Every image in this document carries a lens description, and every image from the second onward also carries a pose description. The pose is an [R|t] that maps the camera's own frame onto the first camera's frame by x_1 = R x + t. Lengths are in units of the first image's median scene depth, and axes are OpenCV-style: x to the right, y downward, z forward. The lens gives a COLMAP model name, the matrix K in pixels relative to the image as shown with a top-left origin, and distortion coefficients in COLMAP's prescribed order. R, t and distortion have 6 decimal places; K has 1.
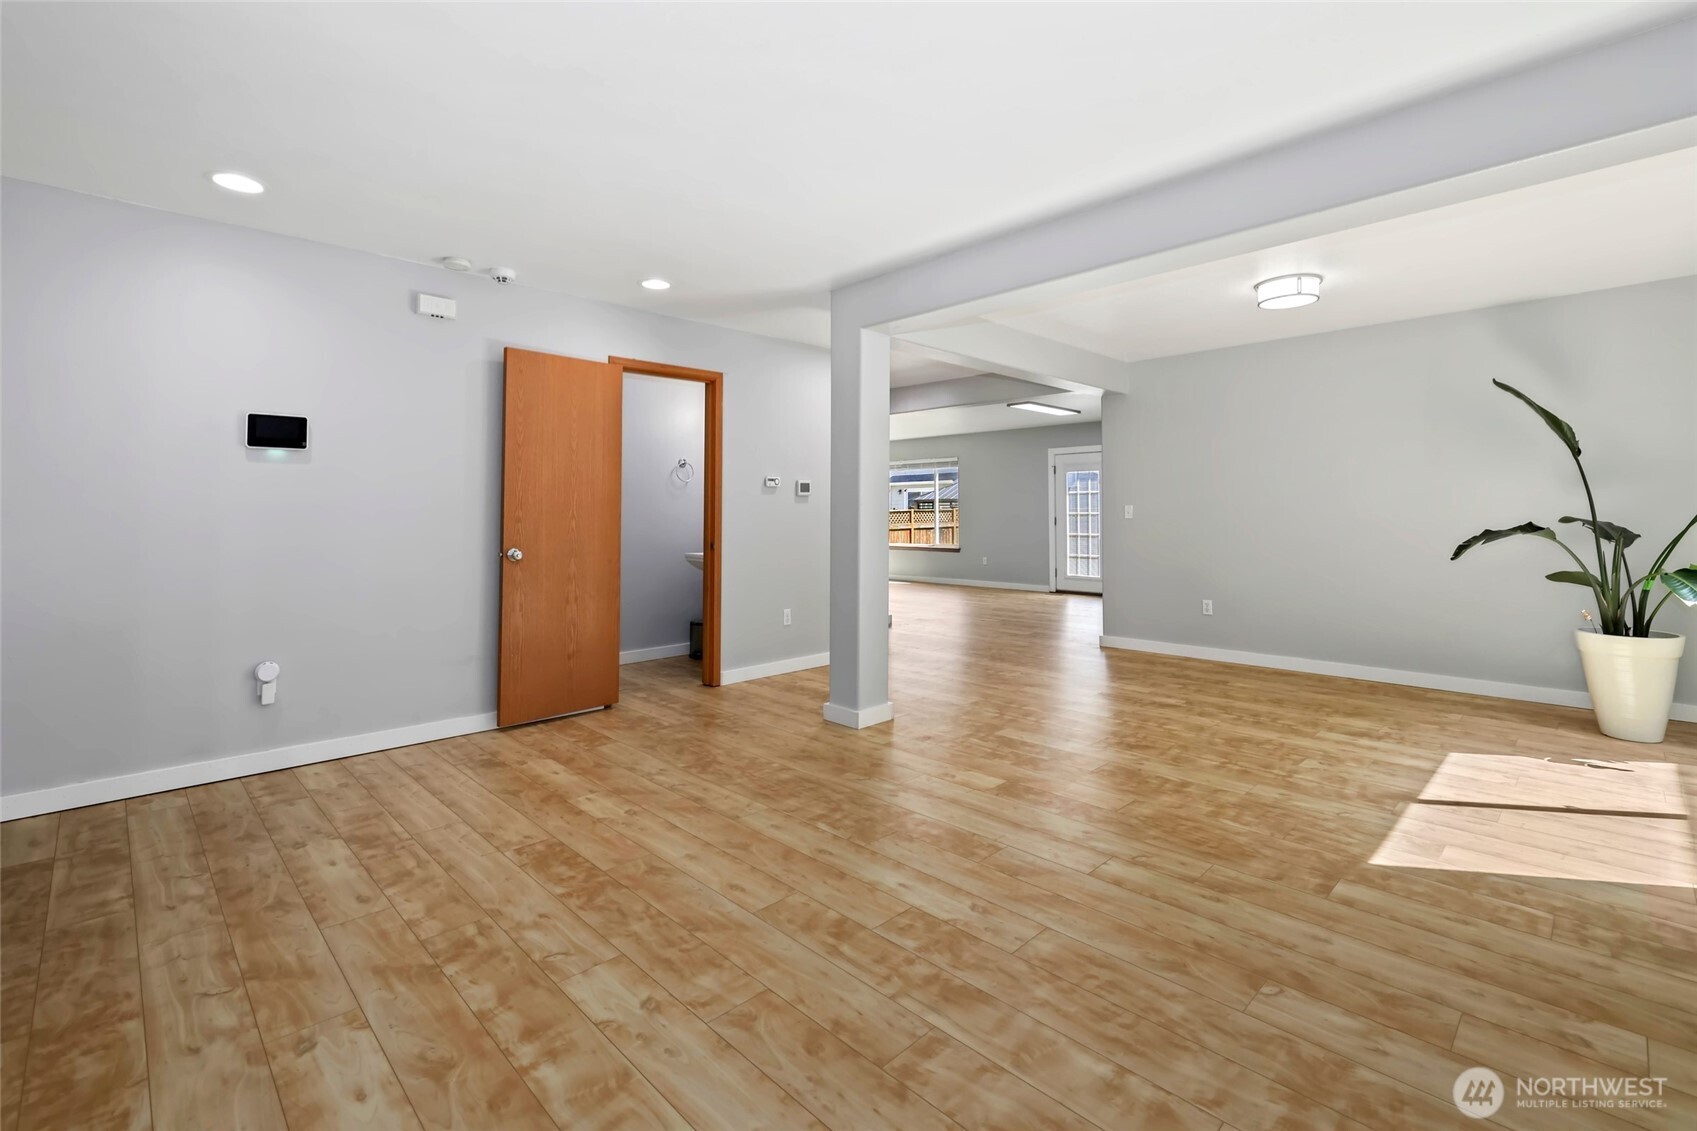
lens RADIAL K [[741.5, 0, 853.1], [0, 741.5, 501.4], [0, 0, 1]] dist [0.000851, 0.000059]
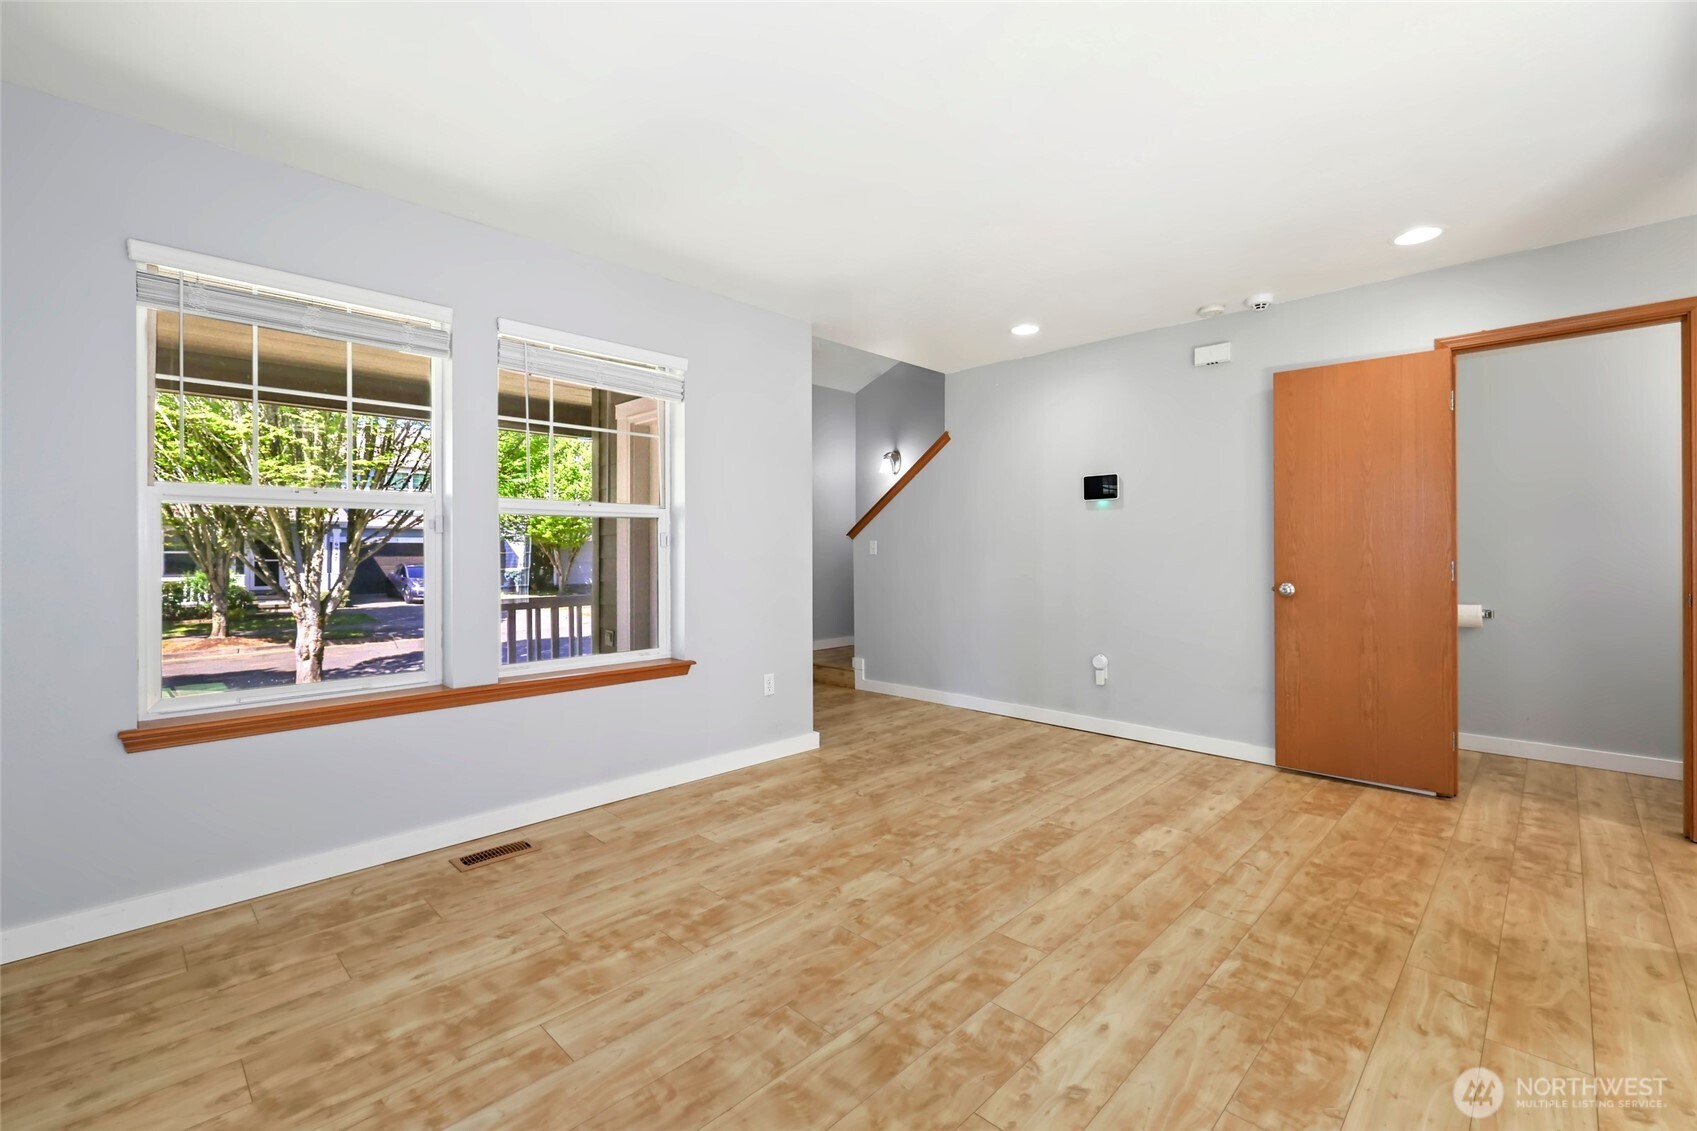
lens RADIAL K [[739.1, 0, 843.3], [0, 739.1, 546.2], [0, 0, 1]] dist [0.000720, -0.000024]
pose [[0.011367, -0.005354, -0.999921, 0.857046], [0.019527, 0.999796, -0.005131, 0.018749], [0.999745, -0.019467, 0.011469, 0.753947]]
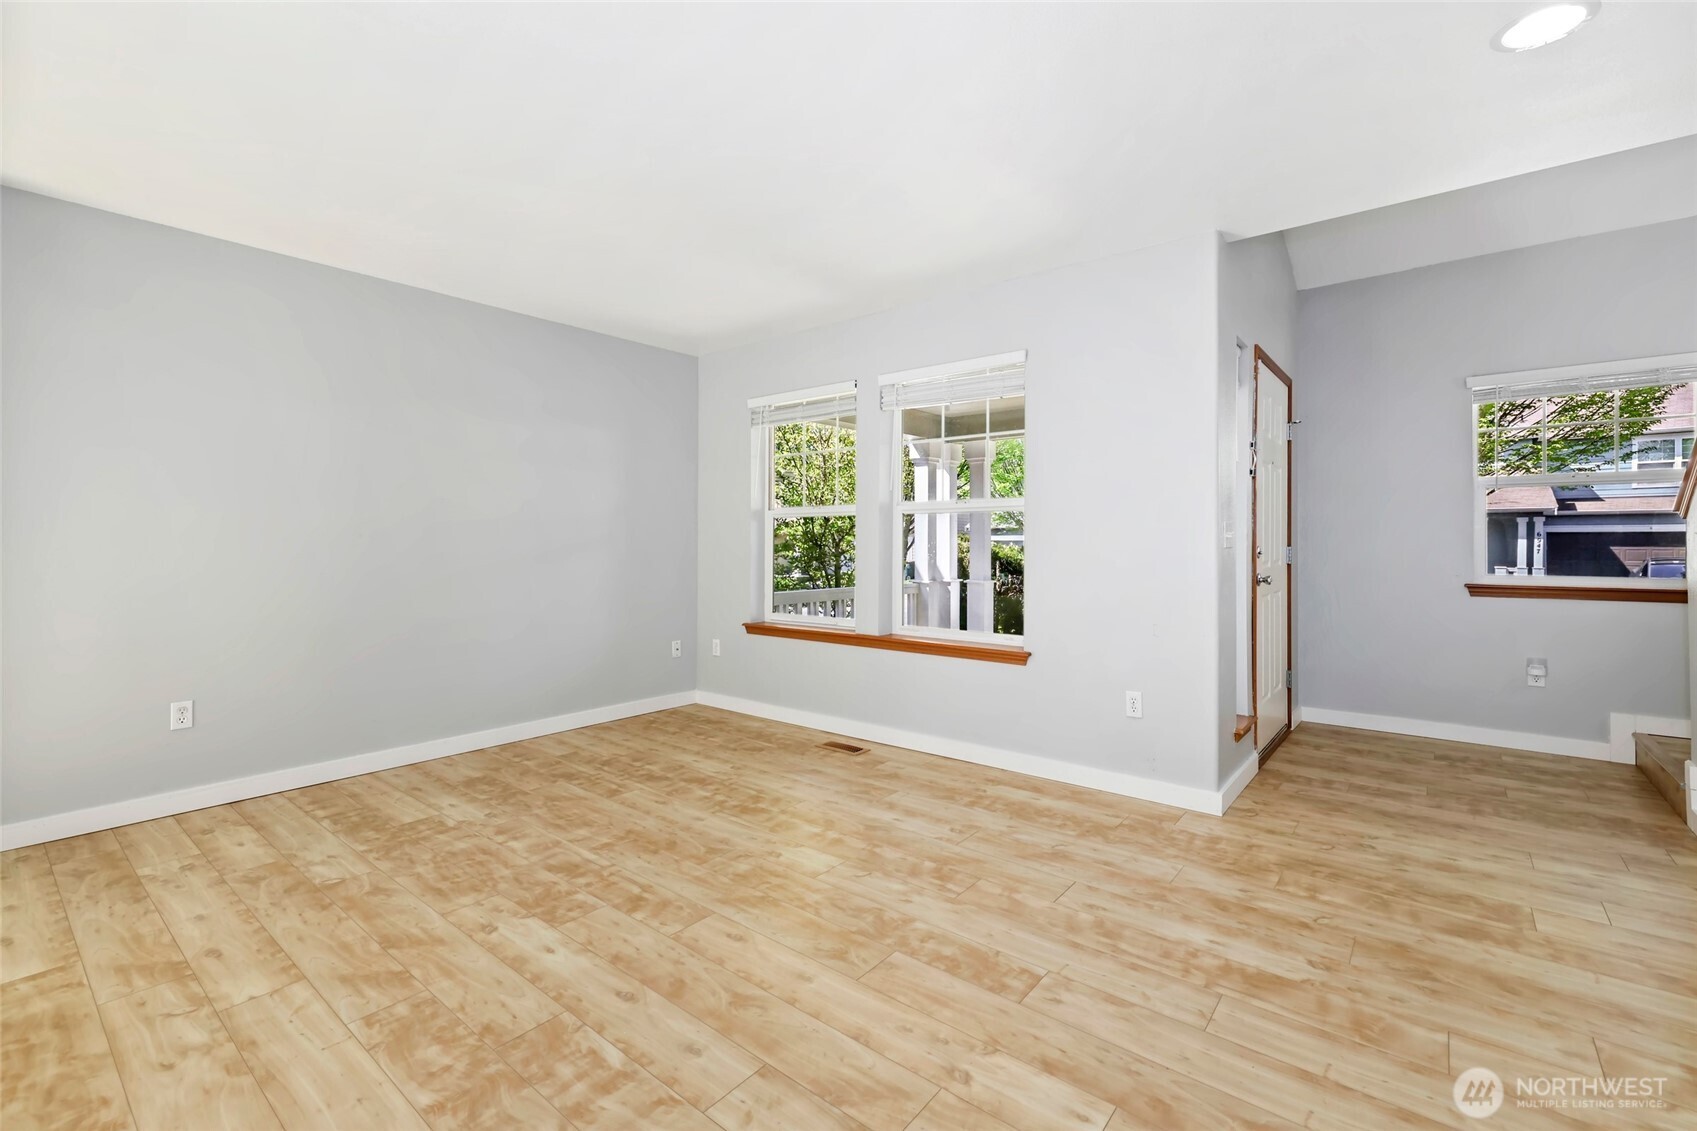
lens RADIAL K [[739.1, 0, 843.3], [0, 739.1, 546.2], [0, 0, 1]] dist [0.000720, -0.000024]
pose [[-0.995486, 0.001211, -0.094899, -0.208622], [0.002368, 0.999924, -0.012085, 0.040621], [0.094877, -0.012255, -0.995414, 1.990714]]
